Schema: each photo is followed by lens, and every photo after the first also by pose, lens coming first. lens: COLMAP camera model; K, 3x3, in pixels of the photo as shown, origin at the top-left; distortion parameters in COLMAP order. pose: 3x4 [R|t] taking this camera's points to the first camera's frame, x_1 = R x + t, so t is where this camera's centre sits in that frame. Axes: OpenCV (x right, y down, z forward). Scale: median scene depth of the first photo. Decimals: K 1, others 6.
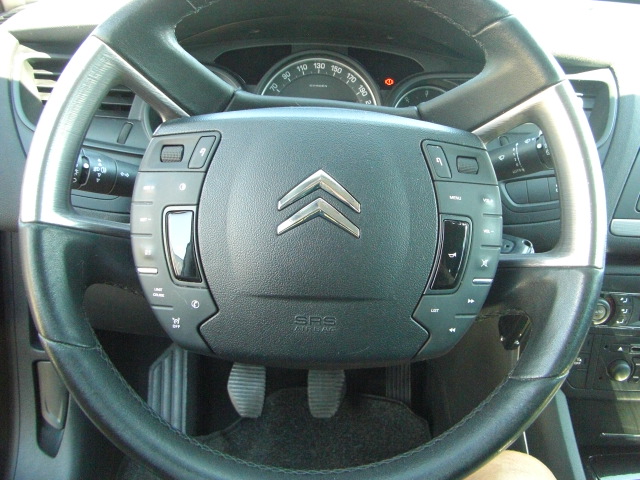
lens RADIAL K [[727.5, 0, 356.3], [0, 727.5, 204.1], [0, 0, 1]] dist [-0.187927, 0.128975]
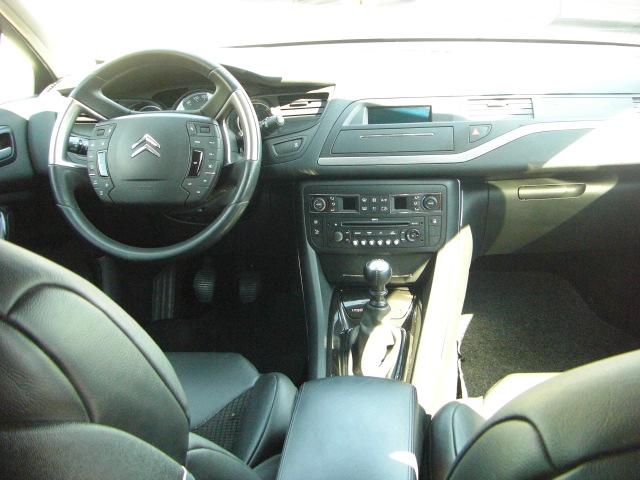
lens RADIAL K [[727.5, 0, 356.3], [0, 727.5, 204.1], [0, 0, 1]] dist [-0.187927, 0.128975]
pose [[0.987915, -0.044922, -0.148343, 1.101963], [0.038501, 0.998205, -0.045874, 0.365447], [0.150137, 0.039608, 0.987872, -1.523918]]
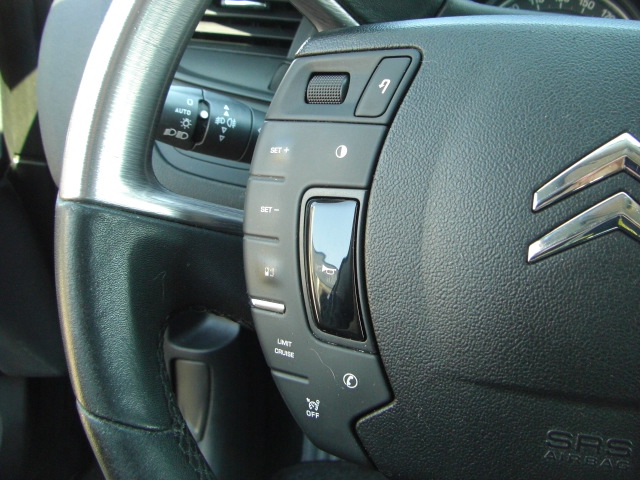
lens RADIAL K [[727.5, 0, 356.3], [0, 727.5, 204.1], [0, 0, 1]] dist [-0.187927, 0.128975]
pose [[0.965231, 0.068726, -0.252201, -0.095915], [-0.062079, 0.997484, 0.034228, -0.004898], [0.253919, -0.017381, 0.967069, 0.491740]]
